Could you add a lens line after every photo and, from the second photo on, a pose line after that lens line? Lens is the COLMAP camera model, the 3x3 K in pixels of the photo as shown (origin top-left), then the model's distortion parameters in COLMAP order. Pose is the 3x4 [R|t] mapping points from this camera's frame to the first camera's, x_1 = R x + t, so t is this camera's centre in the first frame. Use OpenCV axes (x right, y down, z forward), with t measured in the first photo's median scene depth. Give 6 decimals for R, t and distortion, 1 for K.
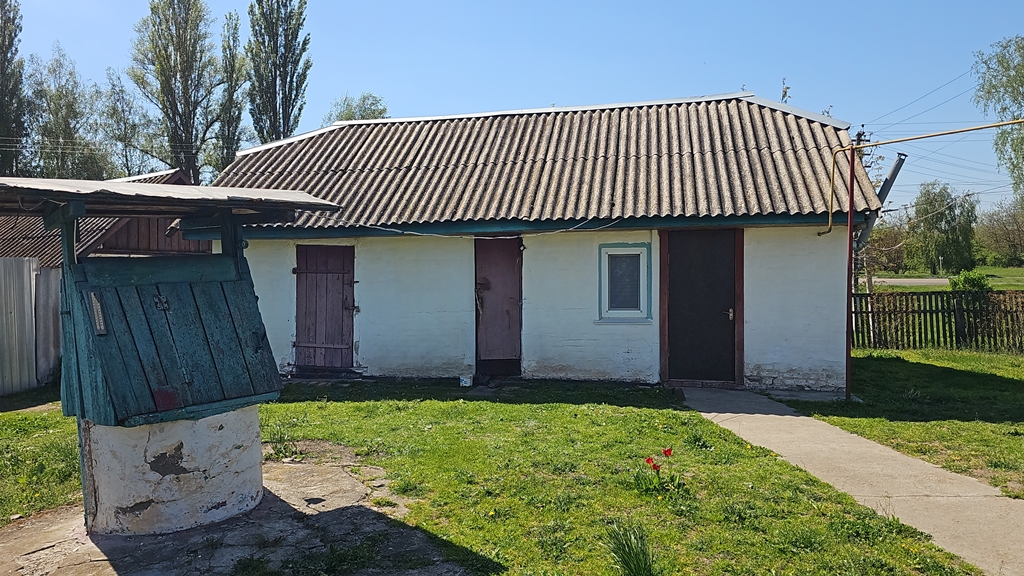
lens RADIAL K [[716.3, 0, 512.0], [0, 716.3, 288.0], [0, 0, 1]] dist [0.005069, 0.001959]
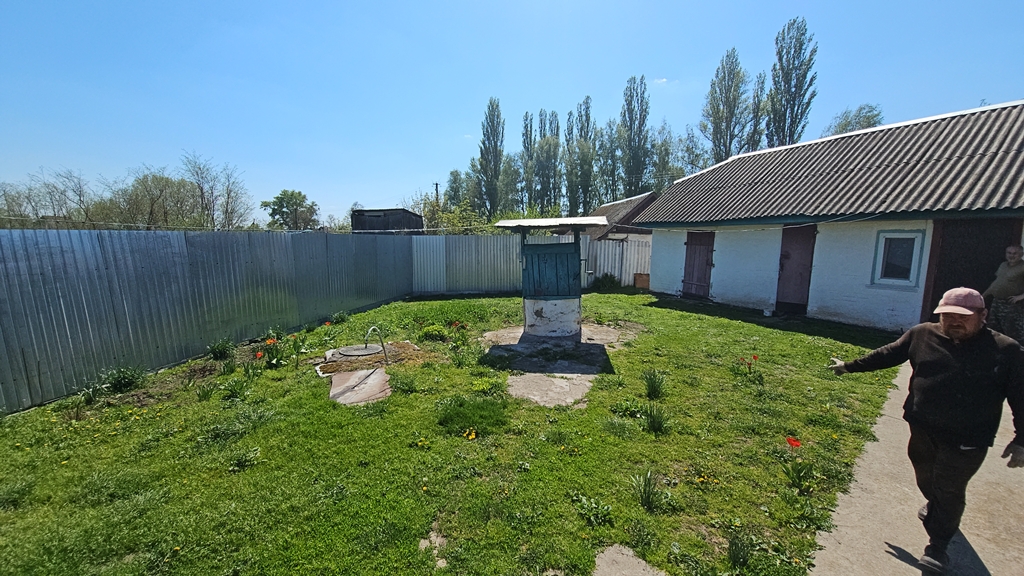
lens RADIAL K [[414.6, 0, 510.3], [0, 414.6, 284.5], [0, 0, 1]] dist [-0.003246, -0.000391]
pose [[0.587430, 0.102602, -0.802745, 0.340547], [-0.023355, 0.993667, 0.109914, -0.027071], [0.808938, -0.045819, 0.586106, -0.048289]]
